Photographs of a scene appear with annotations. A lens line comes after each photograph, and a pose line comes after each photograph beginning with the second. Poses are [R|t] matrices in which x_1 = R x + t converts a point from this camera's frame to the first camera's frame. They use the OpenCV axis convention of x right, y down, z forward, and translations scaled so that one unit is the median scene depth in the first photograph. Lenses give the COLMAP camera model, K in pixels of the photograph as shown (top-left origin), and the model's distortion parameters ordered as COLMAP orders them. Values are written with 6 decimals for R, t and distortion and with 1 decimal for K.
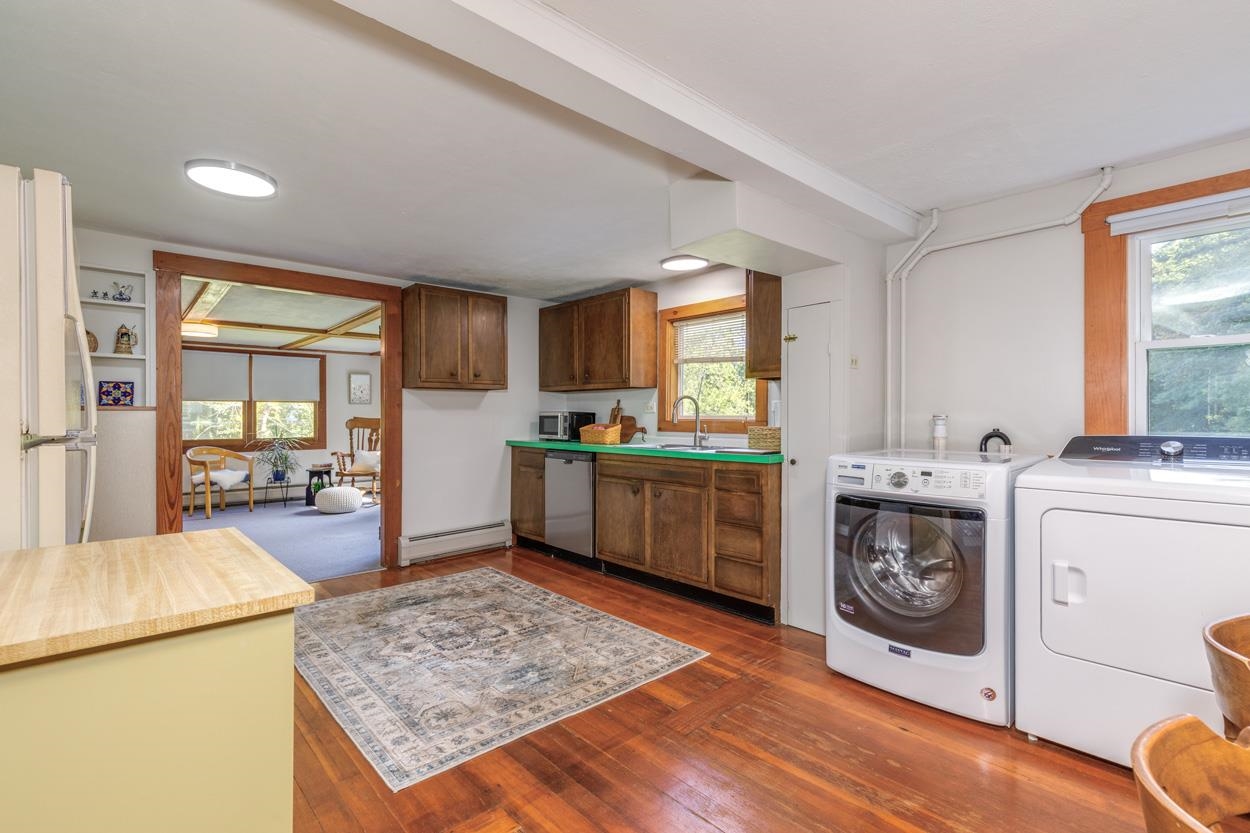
lens RADIAL K [[565.5, 0, 625.2], [0, 565.5, 418.8], [0, 0, 1]] dist [0.008850, -0.002357]
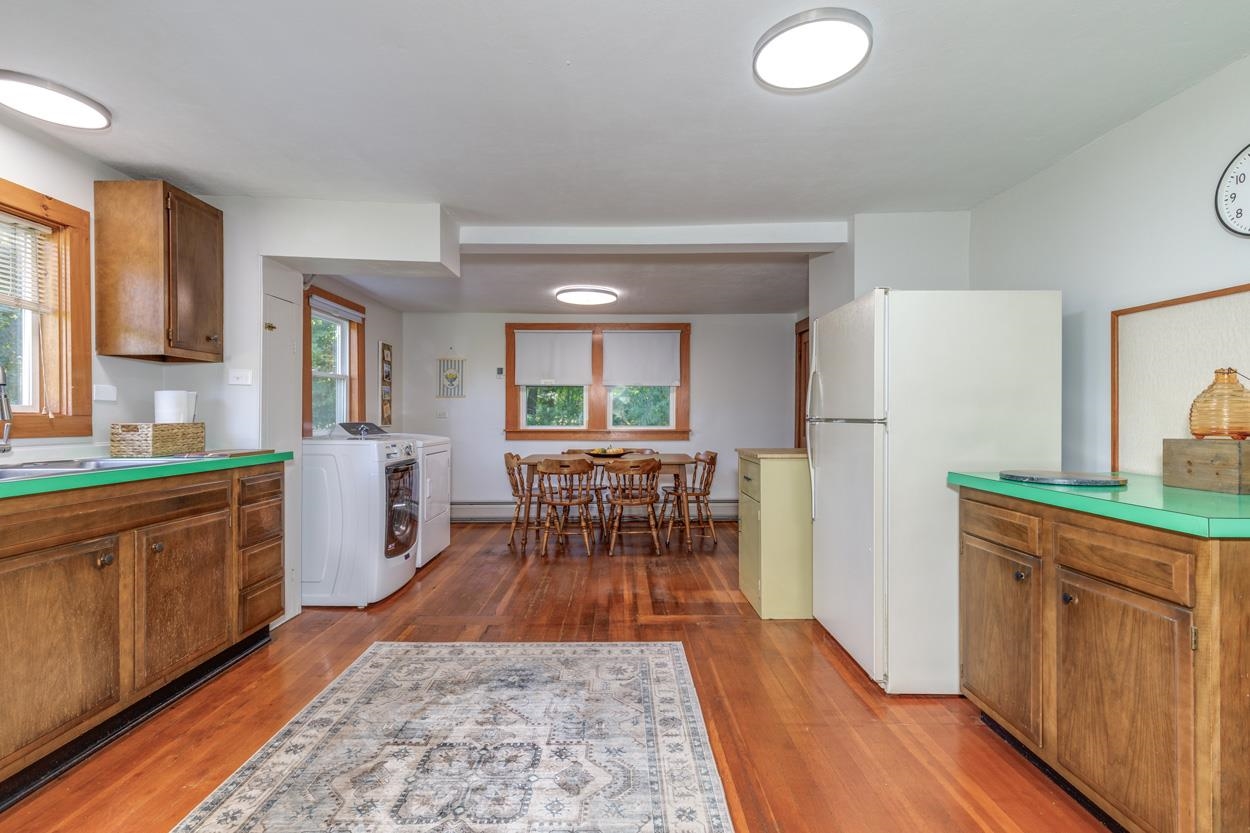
lens RADIAL K [[565.5, 0, 622.5], [0, 565.5, 416.8], [0, 0, 1]] dist [0.008850, -0.002357]
pose [[-0.739469, -0.001219, 0.673189, -0.788584], [-0.000971, 0.999999, 0.000744, 0.007662], [-0.673190, -0.000104, -0.739470, 1.327700]]
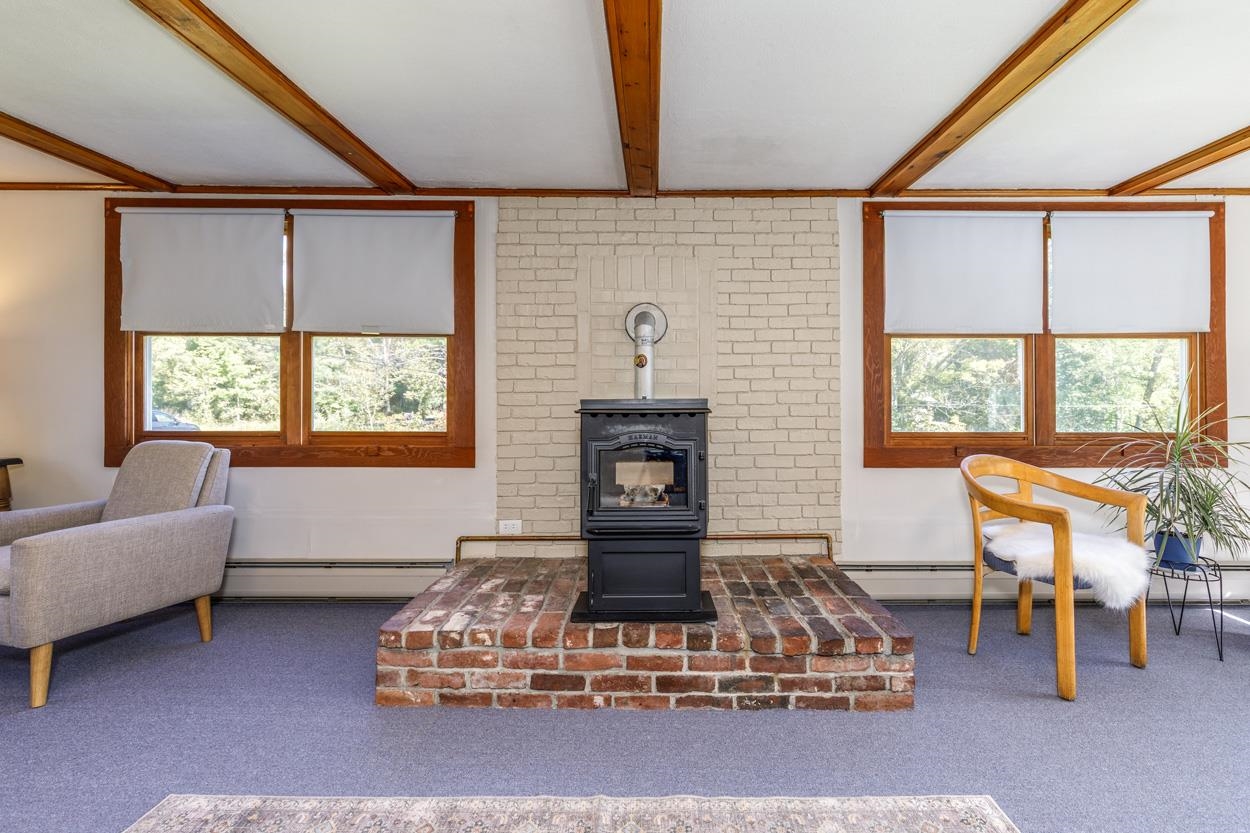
lens RADIAL K [[594.7, 0, 664.5], [0, 594.7, 399.0], [0, 0, 1]] dist [0.001280, 0.000332]
pose [[0.737175, -0.008512, -0.675648, -1.471903], [-0.001431, 0.999899, -0.014157, 0.044248], [0.675700, 0.011403, 0.737088, 1.329847]]
